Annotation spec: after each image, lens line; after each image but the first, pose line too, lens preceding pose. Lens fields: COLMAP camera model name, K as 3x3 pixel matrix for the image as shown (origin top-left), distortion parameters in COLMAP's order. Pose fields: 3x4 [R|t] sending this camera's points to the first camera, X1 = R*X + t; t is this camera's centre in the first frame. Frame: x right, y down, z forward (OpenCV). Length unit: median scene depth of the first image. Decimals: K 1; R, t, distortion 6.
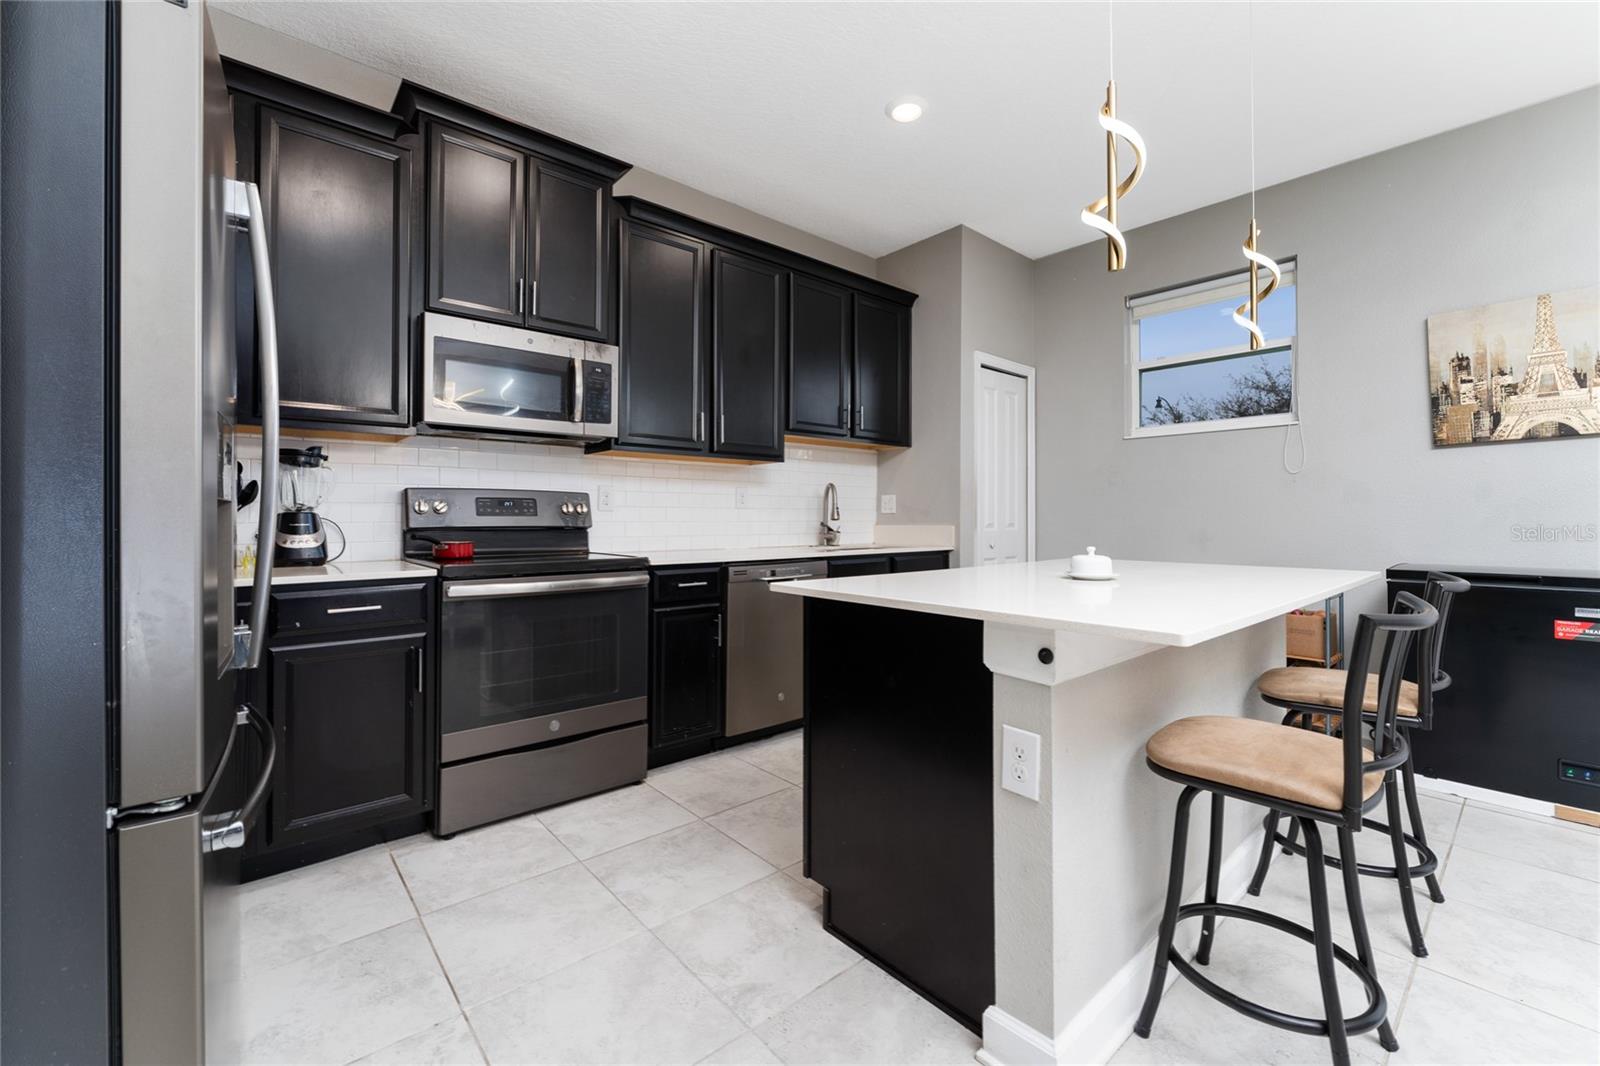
lens RADIAL K [[652.2, 0, 795.1], [0, 652.2, 508.1], [0, 0, 1]] dist [-0.002442, -0.000011]
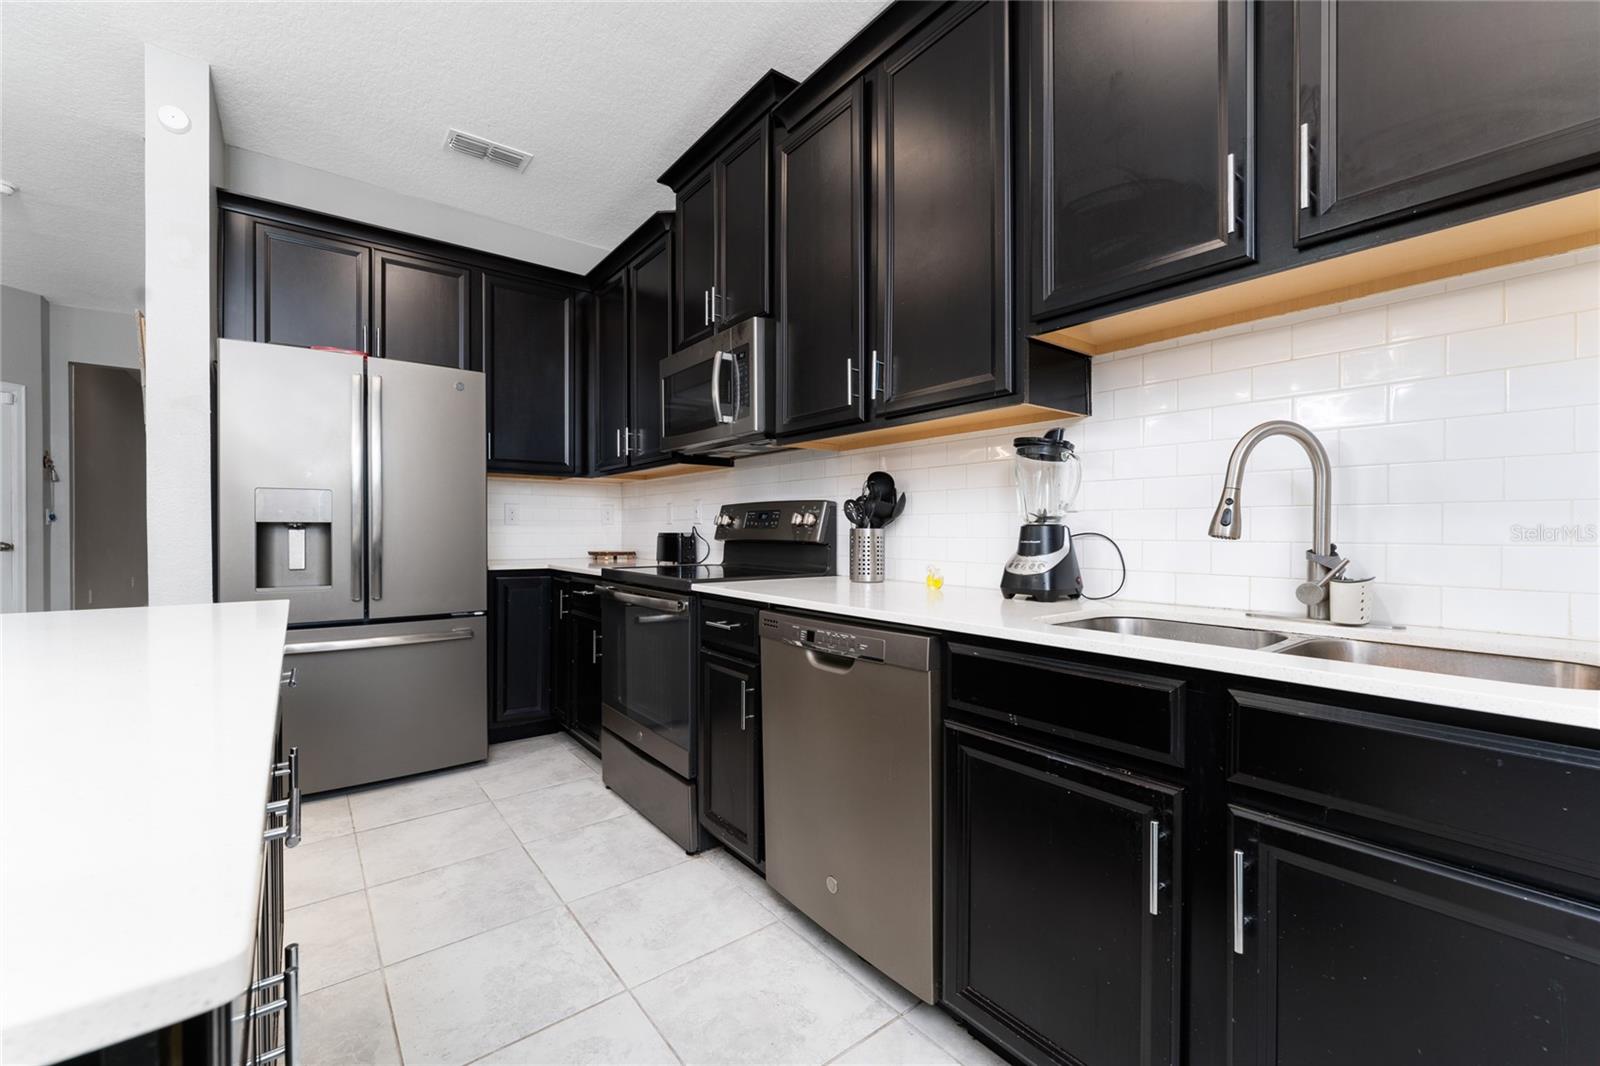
lens RADIAL K [[647.9, 0, 800.0], [0, 647.9, 533.0], [0, 0, 1]] dist [-0.000924, 0.000054]
pose [[-0.047299, 0.000742, -0.998881, 0.551712], [0.008170, 0.999967, 0.000356, 0.018514], [0.998847, -0.008144, -0.047303, 1.149871]]
